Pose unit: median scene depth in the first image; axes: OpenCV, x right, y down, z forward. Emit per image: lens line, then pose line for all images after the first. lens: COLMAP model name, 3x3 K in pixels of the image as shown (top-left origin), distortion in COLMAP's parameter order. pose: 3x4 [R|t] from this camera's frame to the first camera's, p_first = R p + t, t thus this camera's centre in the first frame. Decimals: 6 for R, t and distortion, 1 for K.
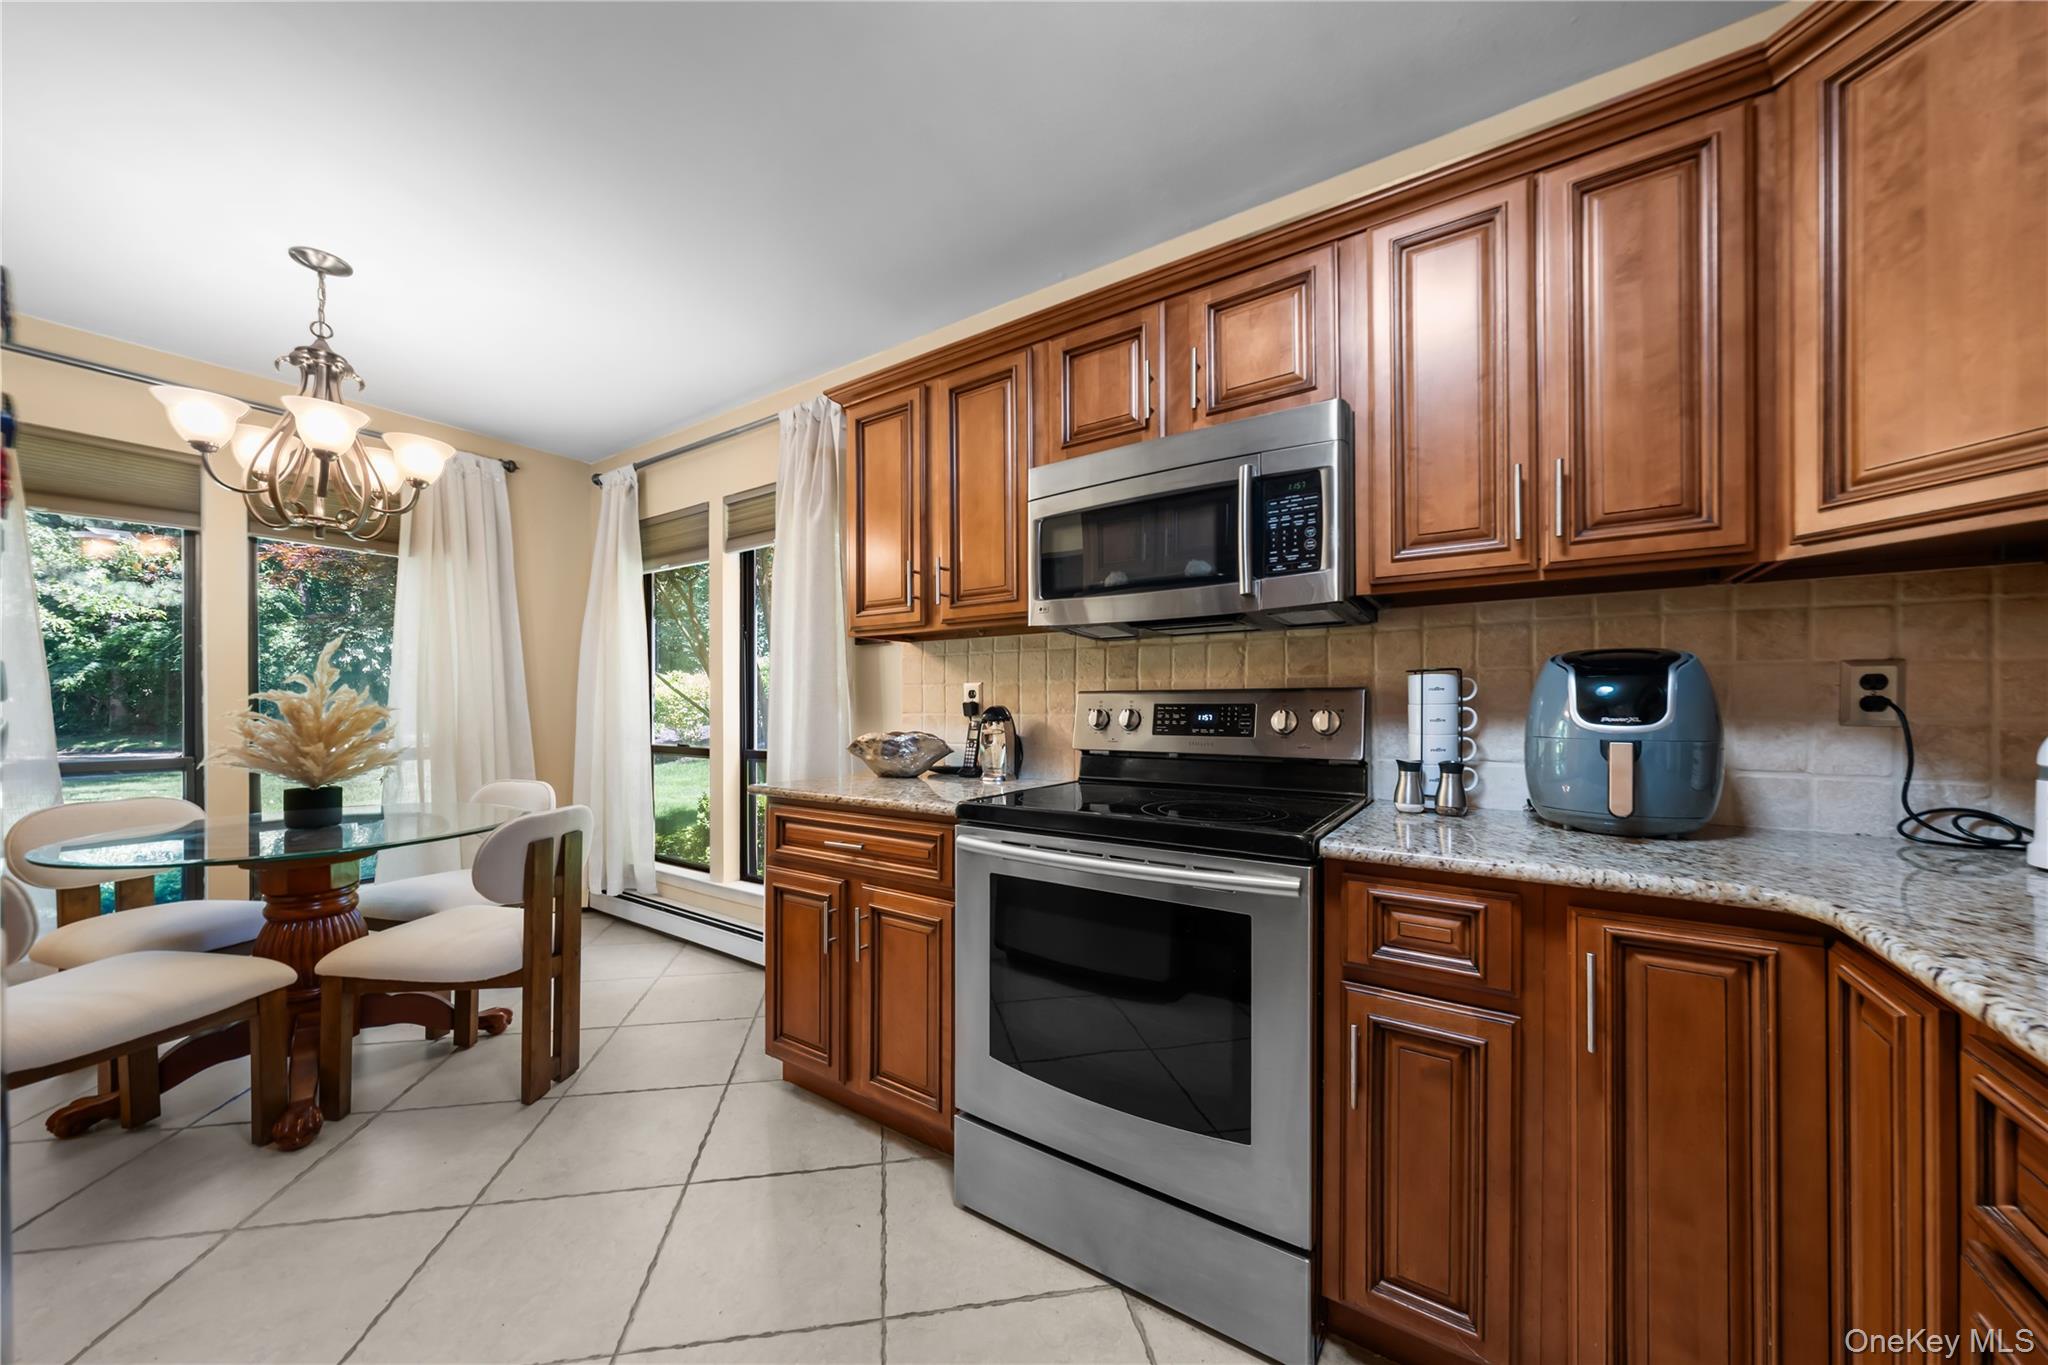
lens RADIAL K [[712.0, 0, 1020.5], [0, 712.0, 696.9], [0, 0, 1]] dist [-0.001310, -0.000191]
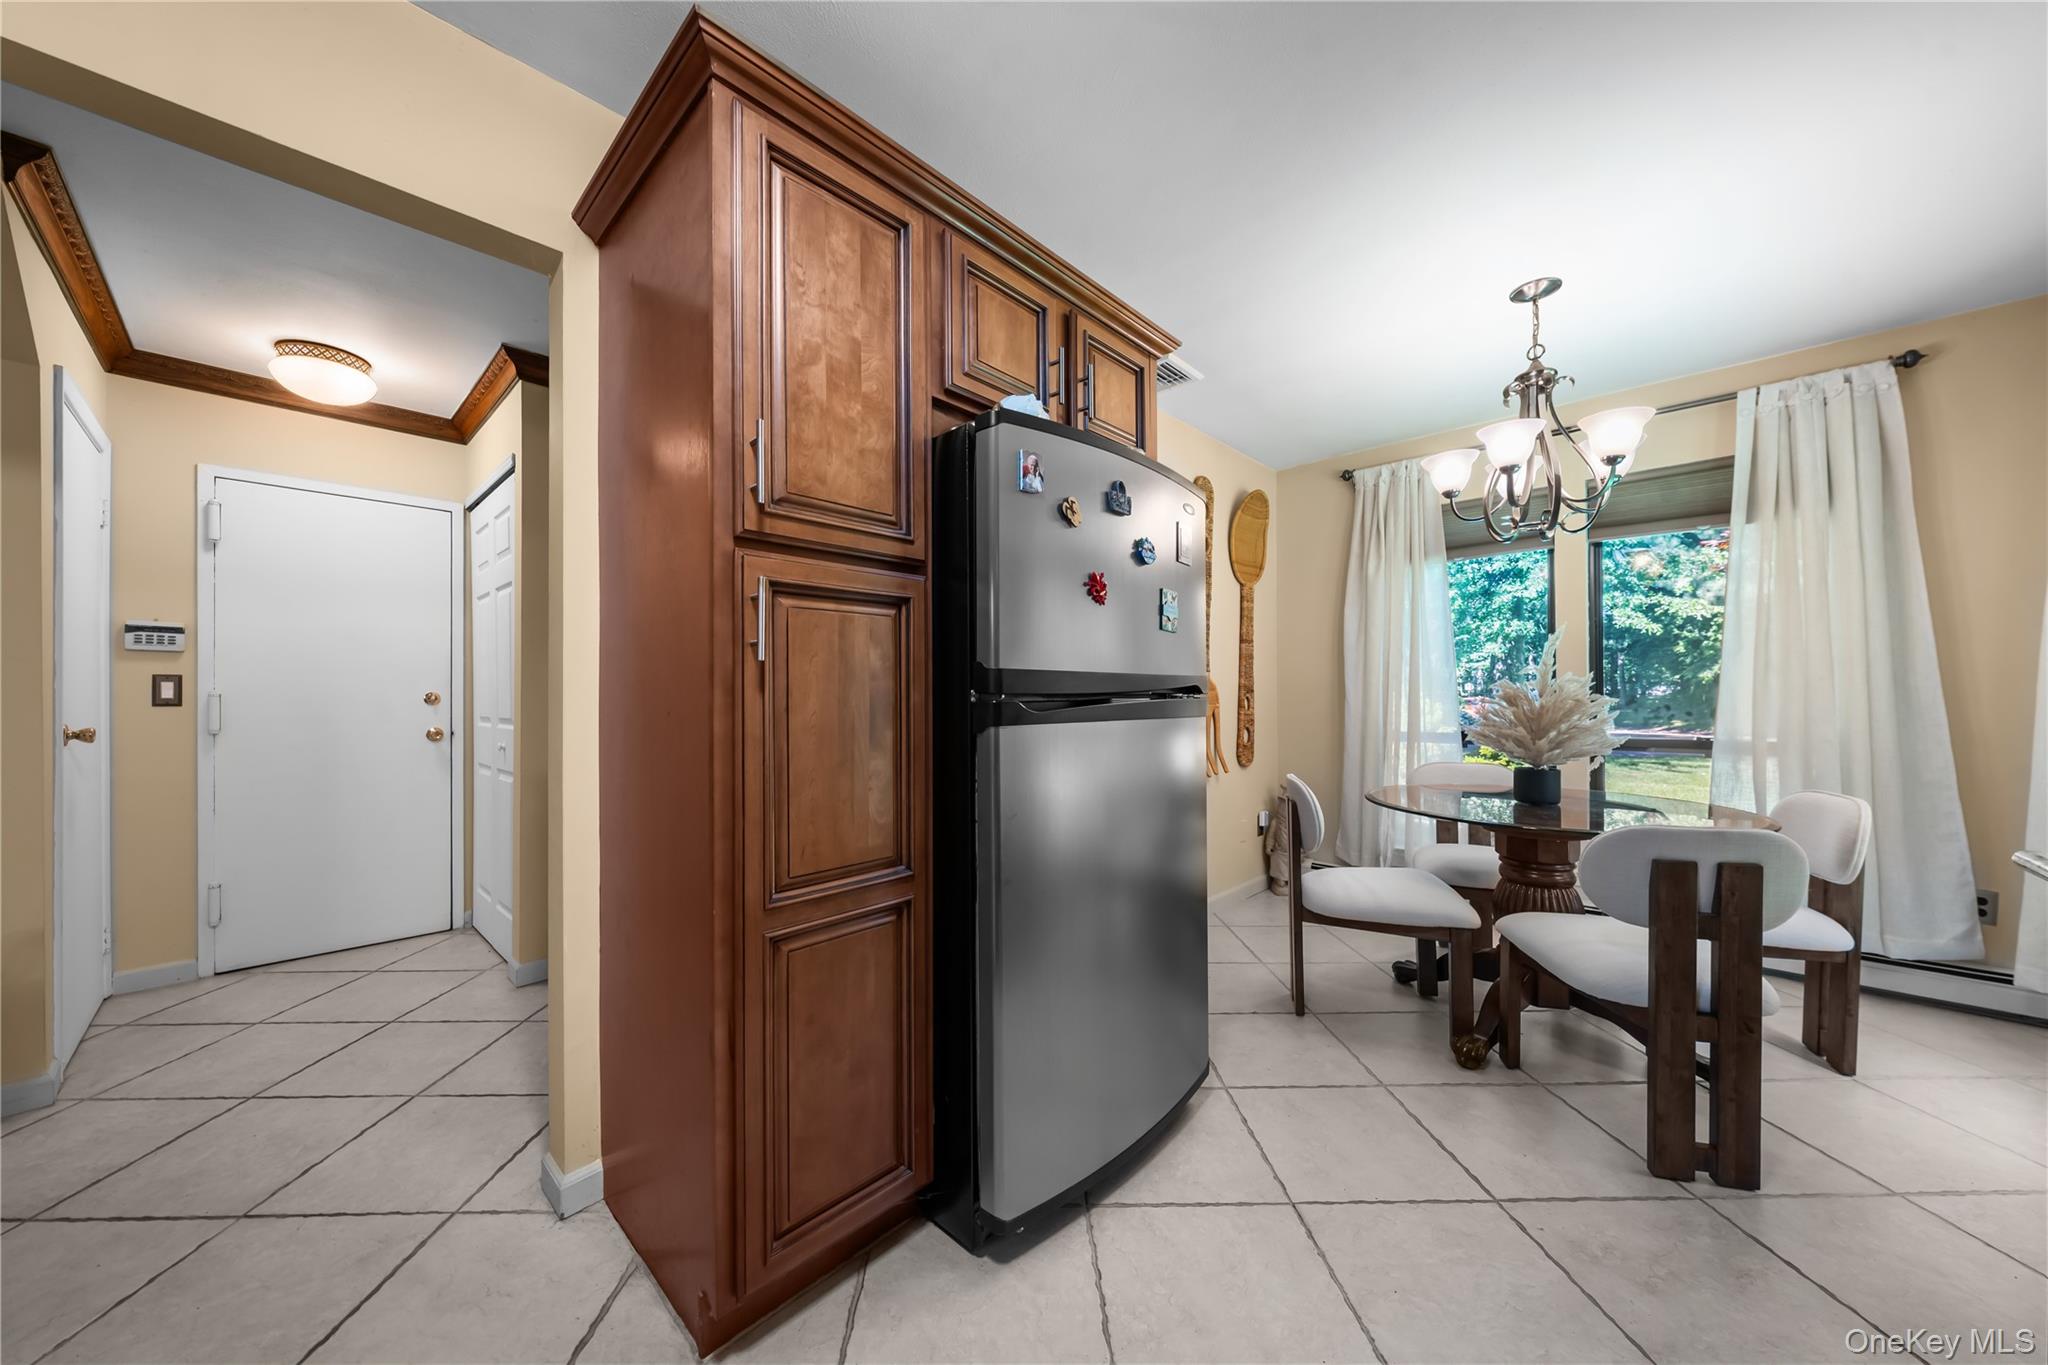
lens RADIAL K [[712.0, 0, 1020.5], [0, 712.0, 696.9], [0, 0, 1]] dist [-0.001310, -0.000191]
pose [[-0.157087, 0.001963, -0.987583, 0.230961], [0.016431, 0.999865, -0.000626, 0.003646], [0.987448, -0.016325, -0.157098, 0.384329]]
